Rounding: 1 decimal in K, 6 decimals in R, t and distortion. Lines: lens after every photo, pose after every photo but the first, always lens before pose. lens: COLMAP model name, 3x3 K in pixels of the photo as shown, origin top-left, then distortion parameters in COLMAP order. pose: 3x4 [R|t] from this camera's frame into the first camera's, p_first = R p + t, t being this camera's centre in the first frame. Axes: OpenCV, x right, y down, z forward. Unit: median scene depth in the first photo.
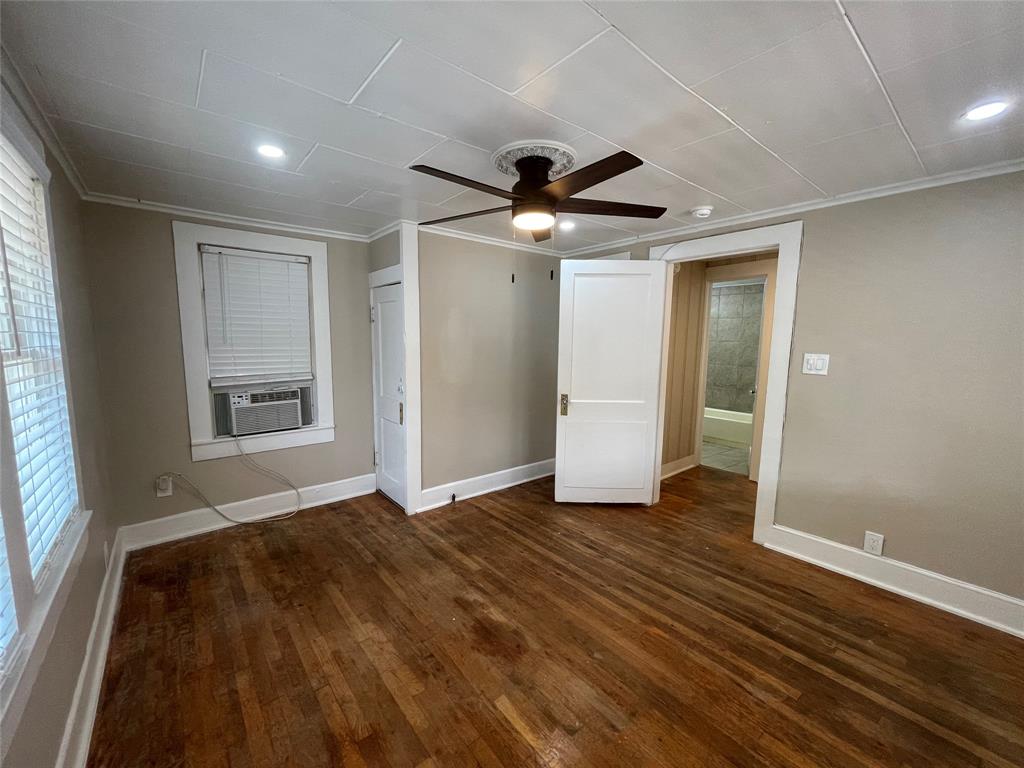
lens RADIAL K [[417.3, 0, 506.2], [0, 417.3, 389.1], [0, 0, 1]] dist [0.002337, -0.000195]
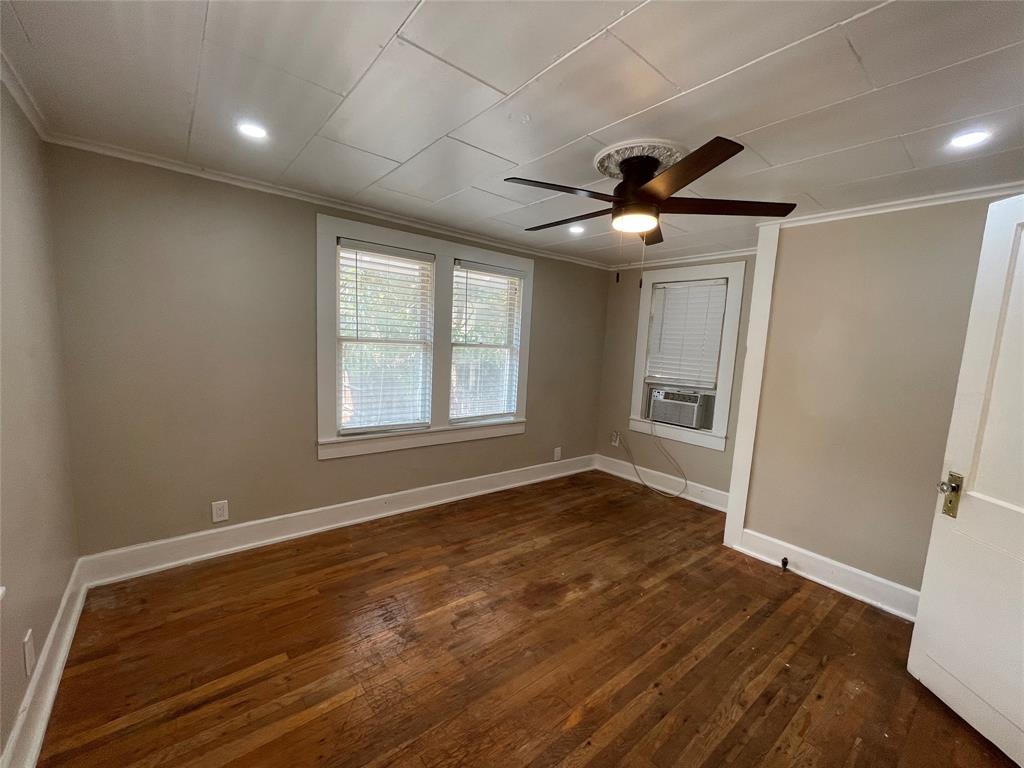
lens RADIAL K [[417.3, 0, 509.2], [0, 417.3, 392.3], [0, 0, 1]] dist [0.002337, -0.000195]
pose [[-0.002354, 0.116435, -0.993196, 0.736551], [-0.177663, 0.977349, 0.114998, -0.053824], [0.984089, 0.176725, 0.018386, 0.531502]]
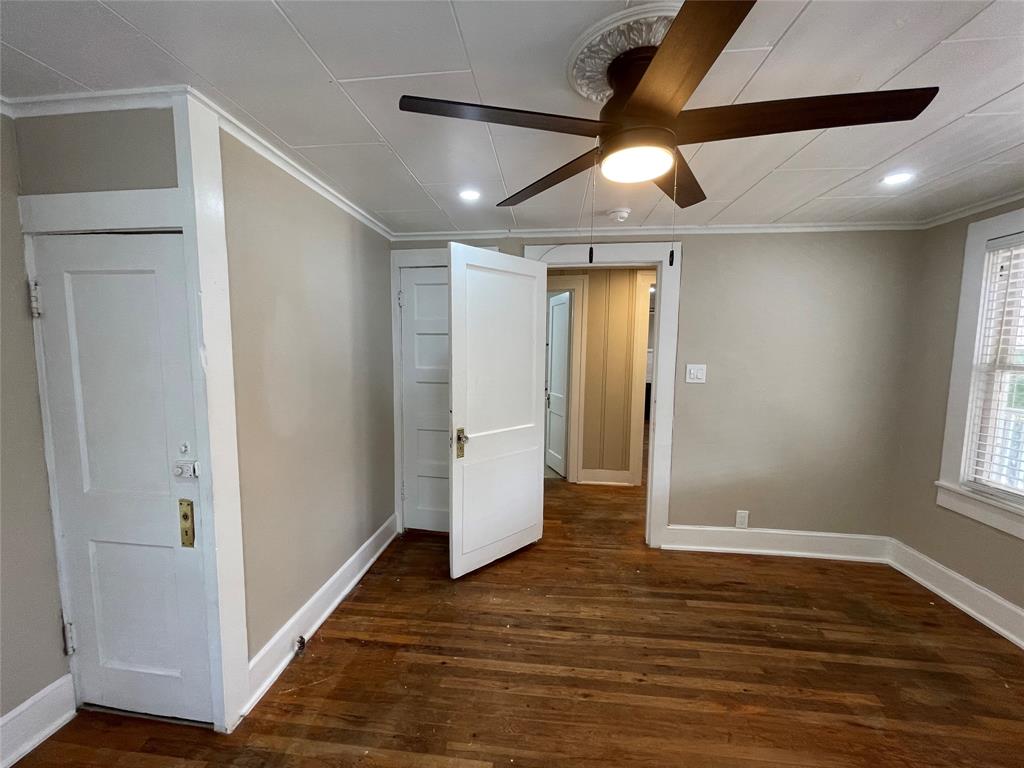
lens RADIAL K [[417.3, 0, 506.9], [0, 417.3, 388.9], [0, 0, 1]] dist [0.002337, -0.000195]
pose [[0.717775, -0.074597, 0.692268, -0.353042], [0.087042, 0.996058, 0.017083, -0.073343], [-0.690813, 0.047994, 0.721439, 0.491700]]
